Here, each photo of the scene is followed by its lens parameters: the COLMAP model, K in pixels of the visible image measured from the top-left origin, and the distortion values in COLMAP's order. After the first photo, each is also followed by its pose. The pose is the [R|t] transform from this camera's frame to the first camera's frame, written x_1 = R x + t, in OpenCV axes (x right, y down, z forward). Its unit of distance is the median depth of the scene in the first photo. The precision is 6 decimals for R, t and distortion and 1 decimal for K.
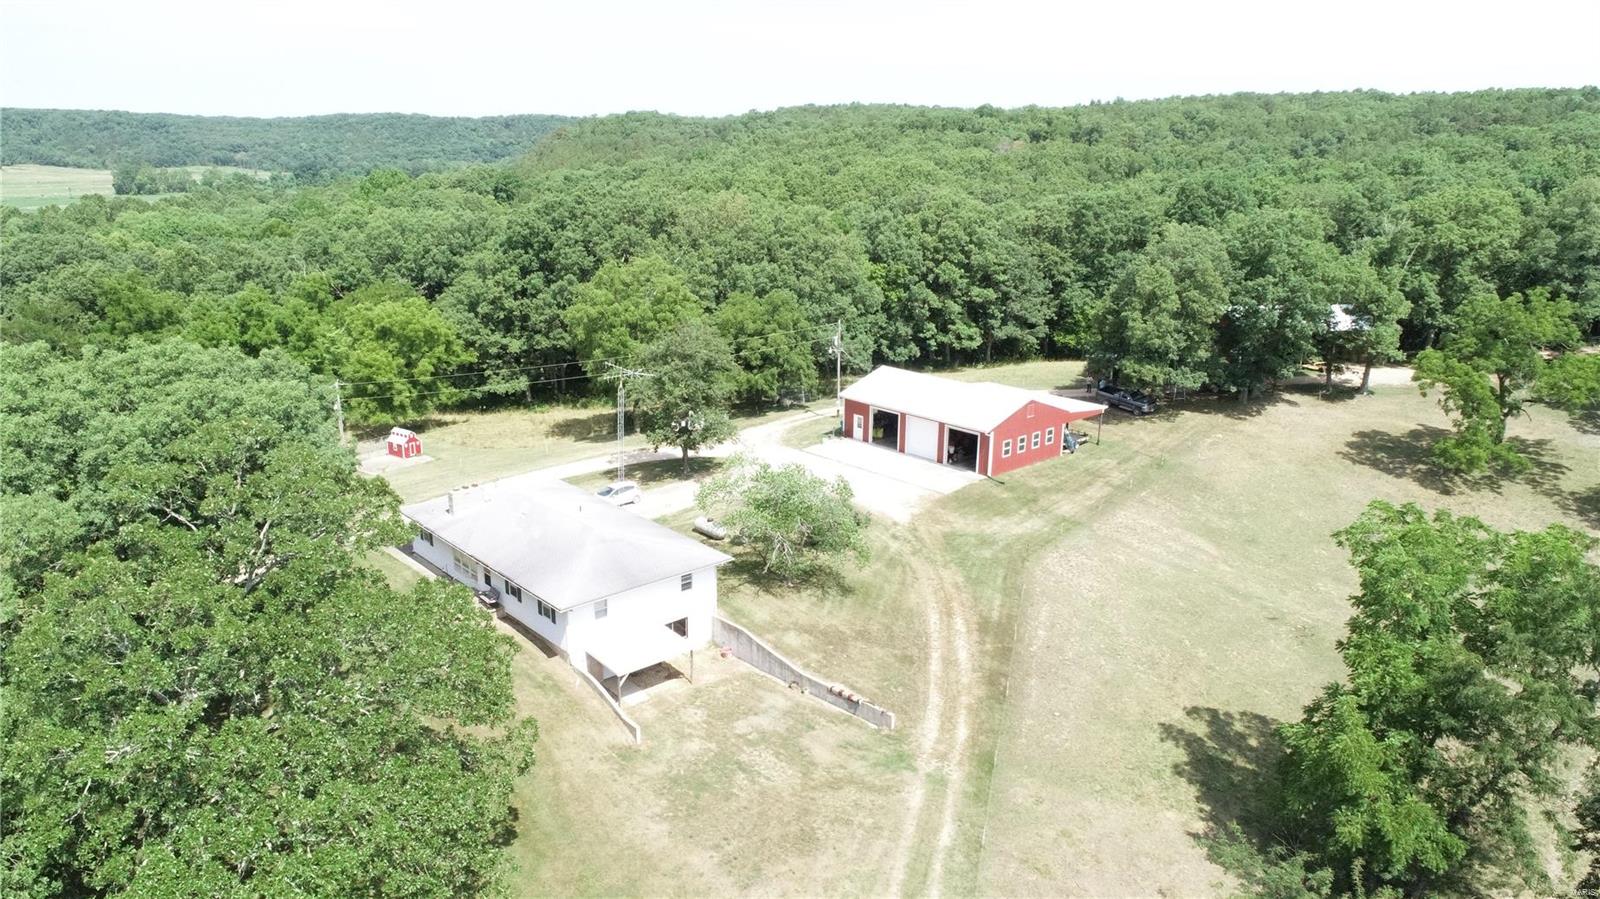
lens RADIAL K [[1087.8, 0, 797.8], [0, 1087.8, 450.6], [0, 0, 1]] dist [-0.015290, 0.006350]
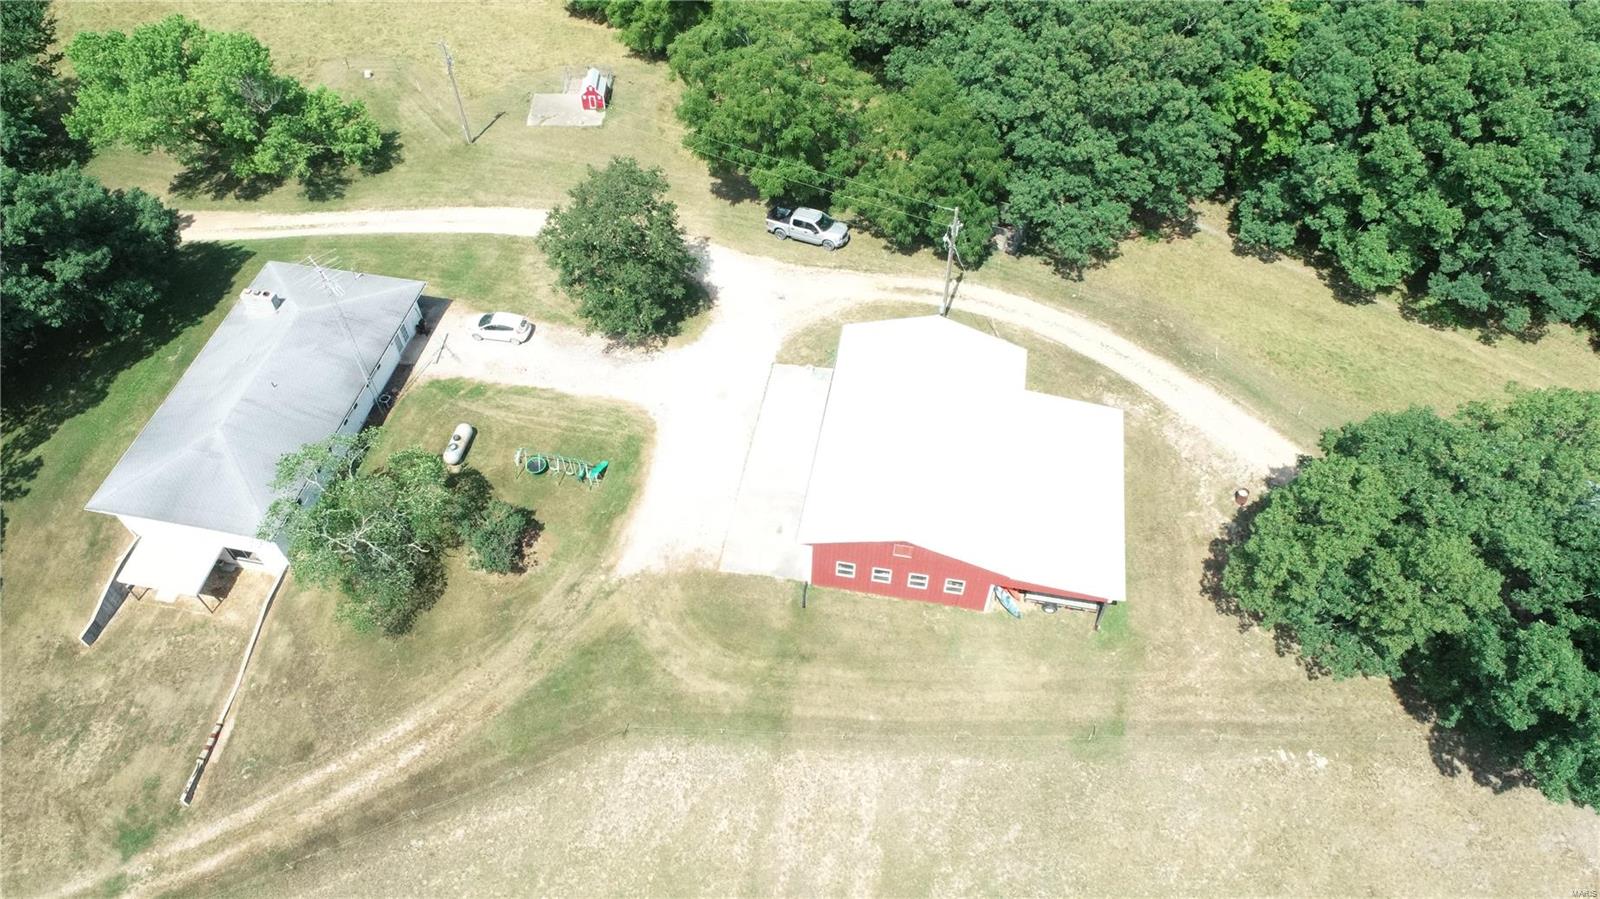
lens RADIAL K [[1087.8, 0, 789.6], [0, 1087.8, 442.9], [0, 0, 1]] dist [-0.015290, 0.006350]
pose [[0.602750, 0.616001, -0.507184, 0.621000], [-0.216697, 0.738106, 0.638938, -0.646835], [0.767942, -0.275215, 0.578379, 0.803671]]
